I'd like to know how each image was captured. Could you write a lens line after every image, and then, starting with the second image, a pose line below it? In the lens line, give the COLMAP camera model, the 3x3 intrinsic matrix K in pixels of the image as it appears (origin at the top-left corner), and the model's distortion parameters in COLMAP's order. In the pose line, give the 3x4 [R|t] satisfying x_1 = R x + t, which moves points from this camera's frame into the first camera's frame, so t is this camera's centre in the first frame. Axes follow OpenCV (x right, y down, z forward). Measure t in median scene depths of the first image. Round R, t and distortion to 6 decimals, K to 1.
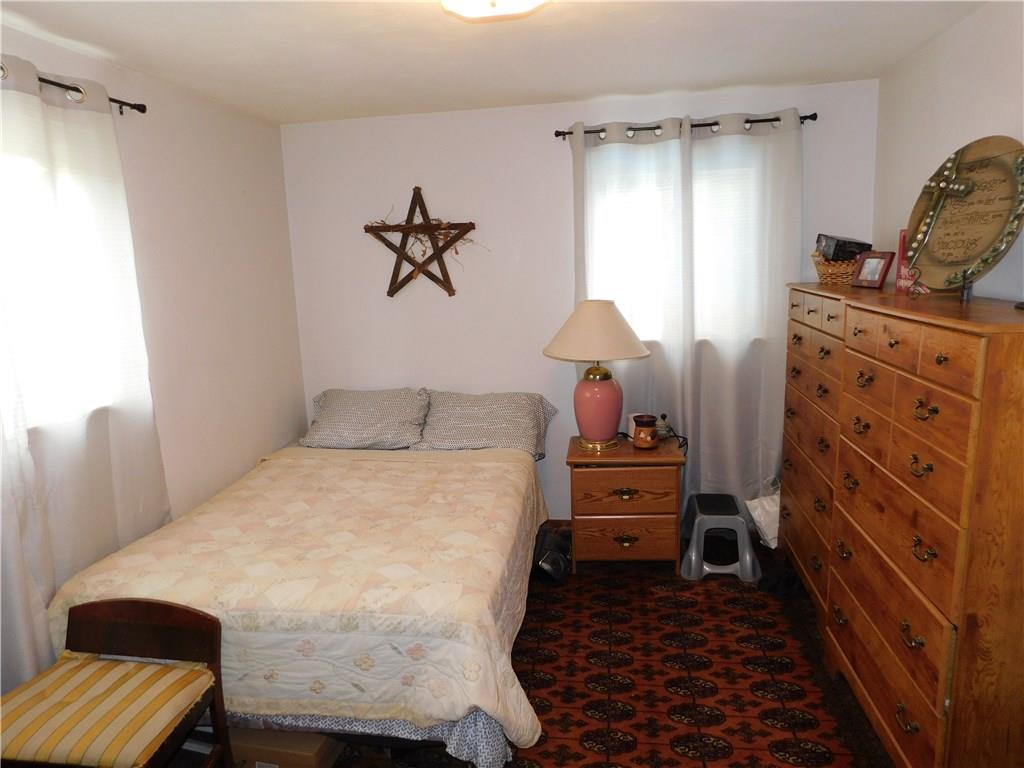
lens RADIAL K [[686.8, 0, 519.2], [0, 686.8, 383.7], [0, 0, 1]] dist [-0.060208, 0.052455]
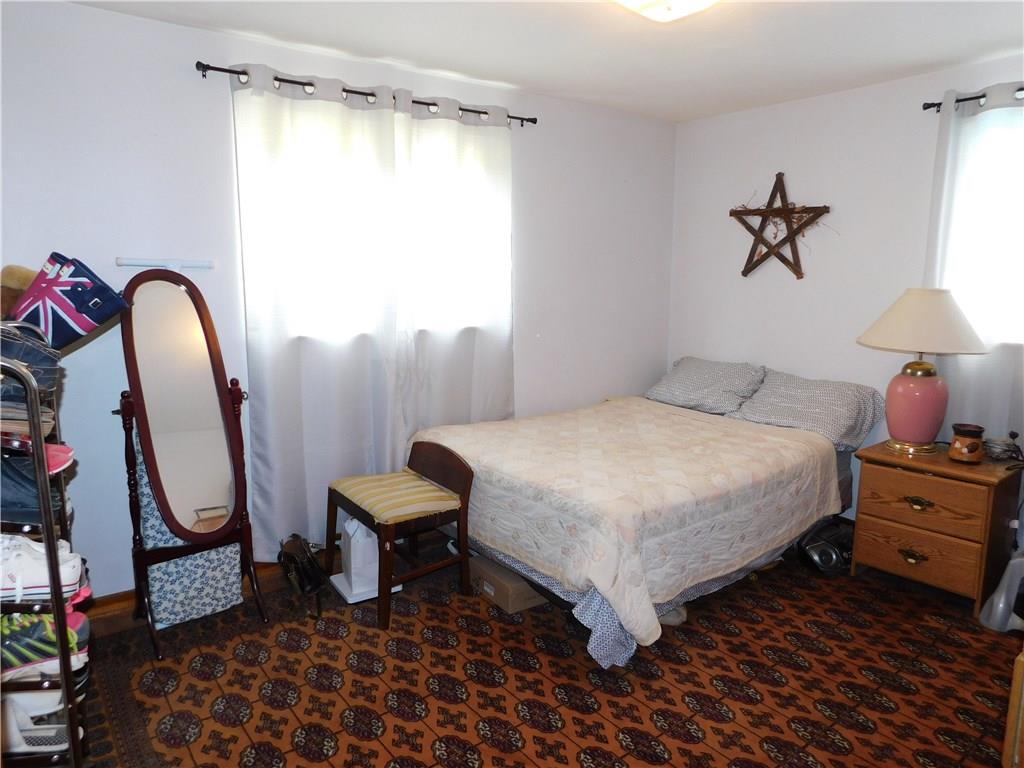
lens RADIAL K [[686.8, 0, 513.6], [0, 686.8, 383.0], [0, 0, 1]] dist [-0.060208, 0.052455]
pose [[0.717448, 0.157432, -0.678589, 0.351129], [-0.162345, 0.985092, 0.056899, 0.040946], [0.677431, 0.069343, 0.732311, -0.017529]]
